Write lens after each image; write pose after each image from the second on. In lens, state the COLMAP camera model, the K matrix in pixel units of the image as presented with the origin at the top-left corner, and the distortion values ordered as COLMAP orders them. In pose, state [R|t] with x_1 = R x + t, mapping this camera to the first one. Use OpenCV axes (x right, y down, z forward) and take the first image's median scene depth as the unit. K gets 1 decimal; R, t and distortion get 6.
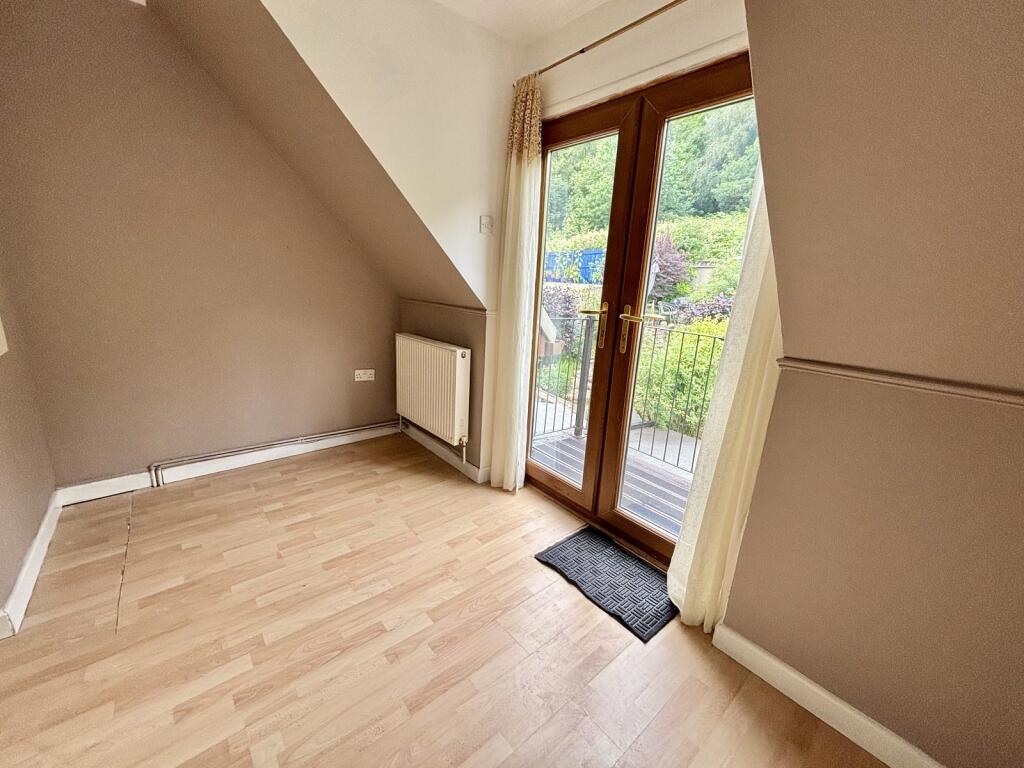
lens RADIAL K [[411.4, 0, 510.0], [0, 411.4, 383.3], [0, 0, 1]] dist [0.003973, 0.000338]
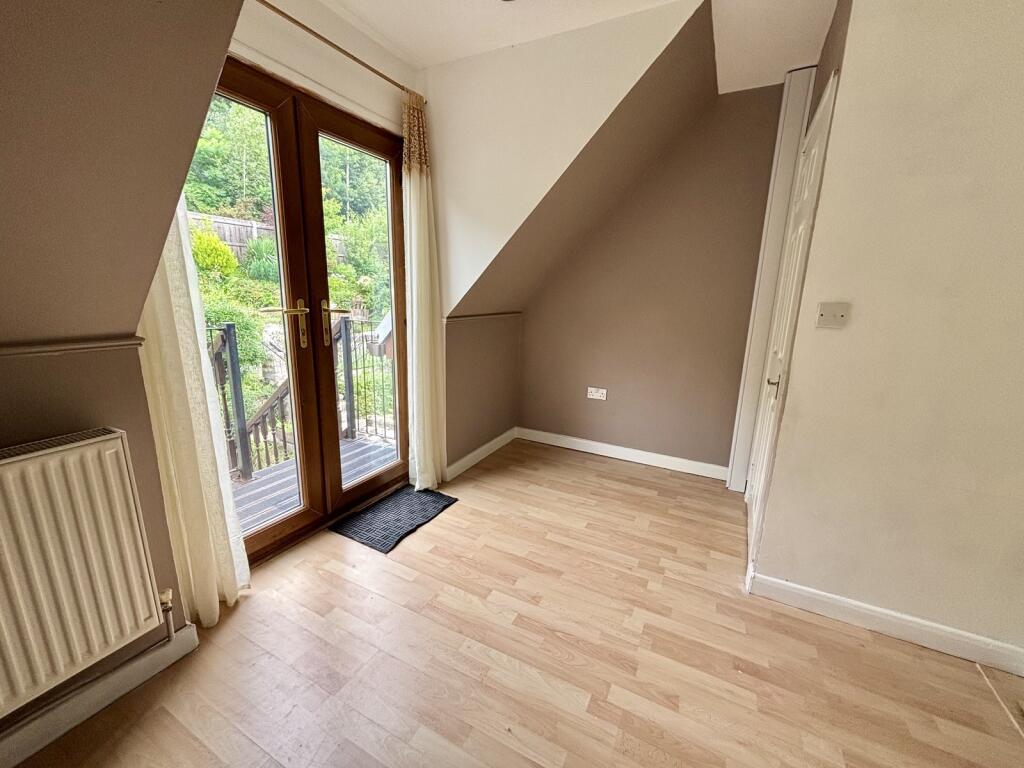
lens RADIAL K [[411.4, 0, 510.0], [0, 411.4, 383.3], [0, 0, 1]] dist [0.003973, 0.000338]
pose [[-0.375262, -0.263560, 0.888659, -1.116629], [0.185757, 0.917891, 0.350671, -0.346175], [-0.908115, 0.296668, -0.295492, 1.186581]]
